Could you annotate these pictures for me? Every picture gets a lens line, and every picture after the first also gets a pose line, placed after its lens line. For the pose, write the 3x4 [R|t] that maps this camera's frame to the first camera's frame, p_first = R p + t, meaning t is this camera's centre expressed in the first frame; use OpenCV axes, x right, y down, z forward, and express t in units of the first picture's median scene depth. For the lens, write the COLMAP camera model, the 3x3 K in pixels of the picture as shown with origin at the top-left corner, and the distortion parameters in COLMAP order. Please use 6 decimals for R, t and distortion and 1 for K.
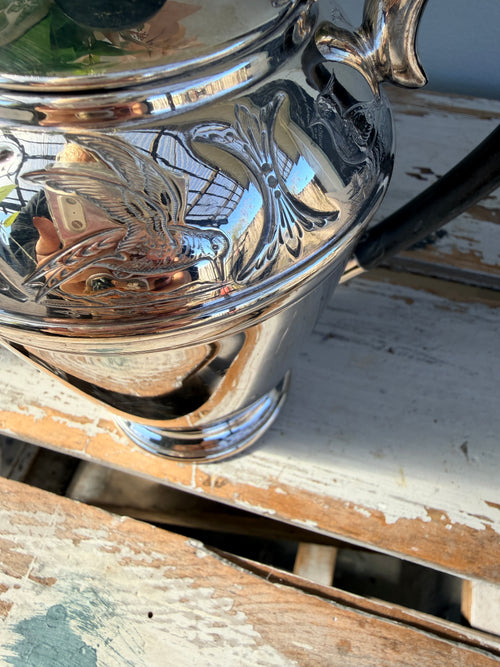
lens RADIAL K [[494.1, 0, 250.0], [0, 494.1, 333.5], [0, 0, 1]] dist [0.006249, 0.001898]
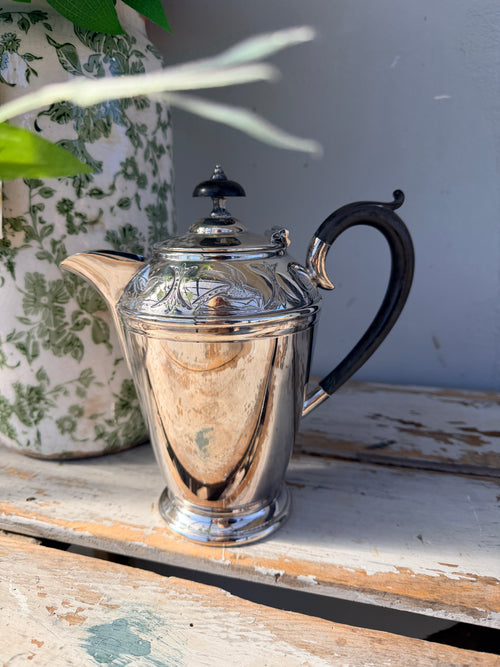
lens RADIAL K [[494.1, 0, 250.0], [0, 494.1, 333.5], [0, 0, 1]] dist [0.006249, 0.001898]
pose [[0.999968, 0.007999, -0.000070, -0.049778], [-0.006055, 0.751224, -0.660019, 0.790371], [-0.005227, 0.659998, 0.751249, -0.452533]]
